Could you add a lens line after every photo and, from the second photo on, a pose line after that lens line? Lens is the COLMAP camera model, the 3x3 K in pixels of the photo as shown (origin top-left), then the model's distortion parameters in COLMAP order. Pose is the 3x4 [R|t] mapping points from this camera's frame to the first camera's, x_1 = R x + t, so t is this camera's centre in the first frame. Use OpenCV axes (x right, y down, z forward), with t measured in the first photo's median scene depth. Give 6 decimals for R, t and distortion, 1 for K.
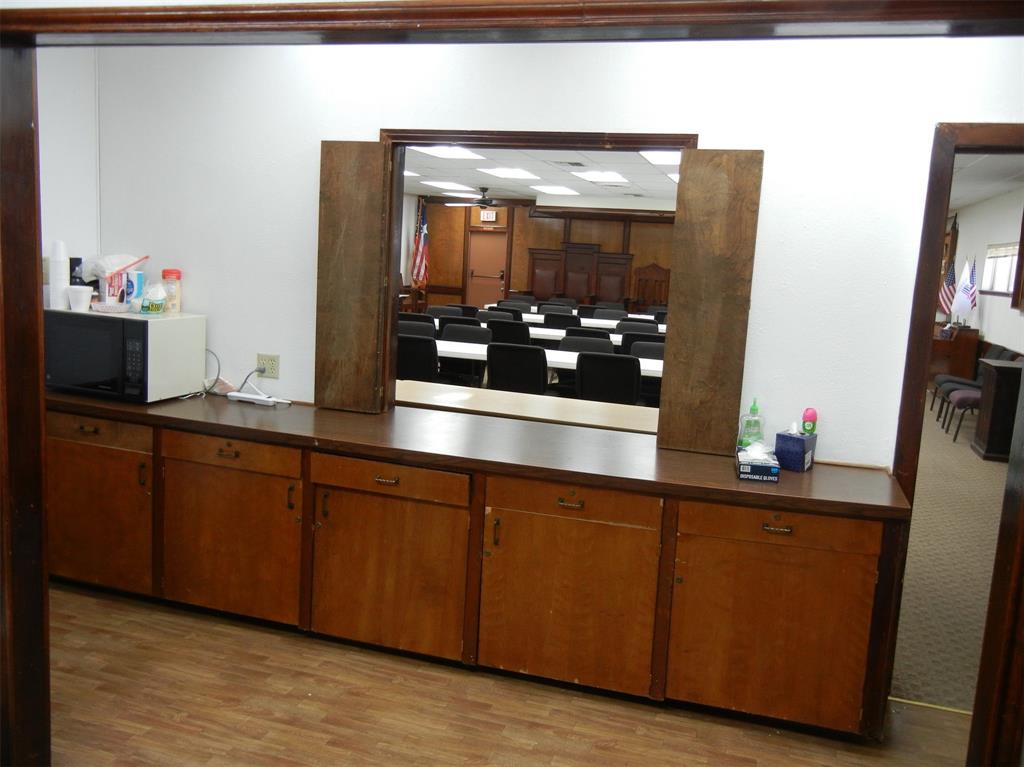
lens RADIAL K [[880.8, 0, 516.0], [0, 880.8, 385.7], [0, 0, 1]] dist [-0.012480, 0.028516]
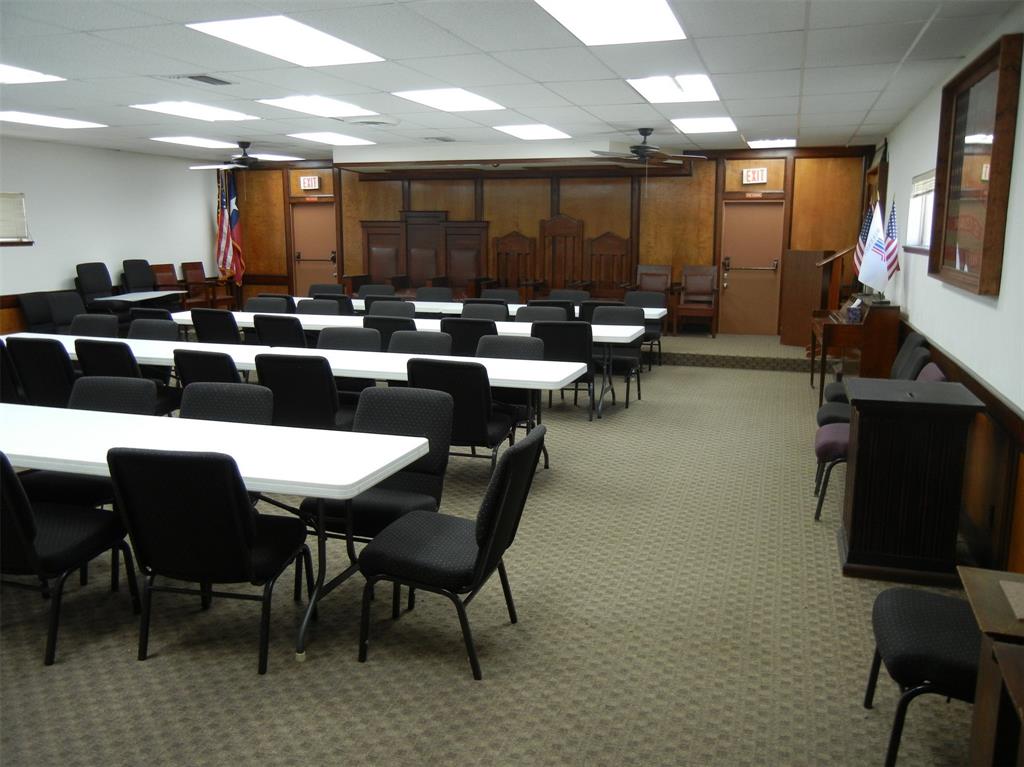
lens RADIAL K [[880.8, 0, 514.5], [0, 880.8, 381.1], [0, 0, 1]] dist [-0.012480, 0.028516]
pose [[0.998398, -0.052083, -0.022096, 0.160717], [0.052602, 0.998337, 0.023596, -0.024947], [0.020830, -0.024721, 0.999477, 0.214889]]
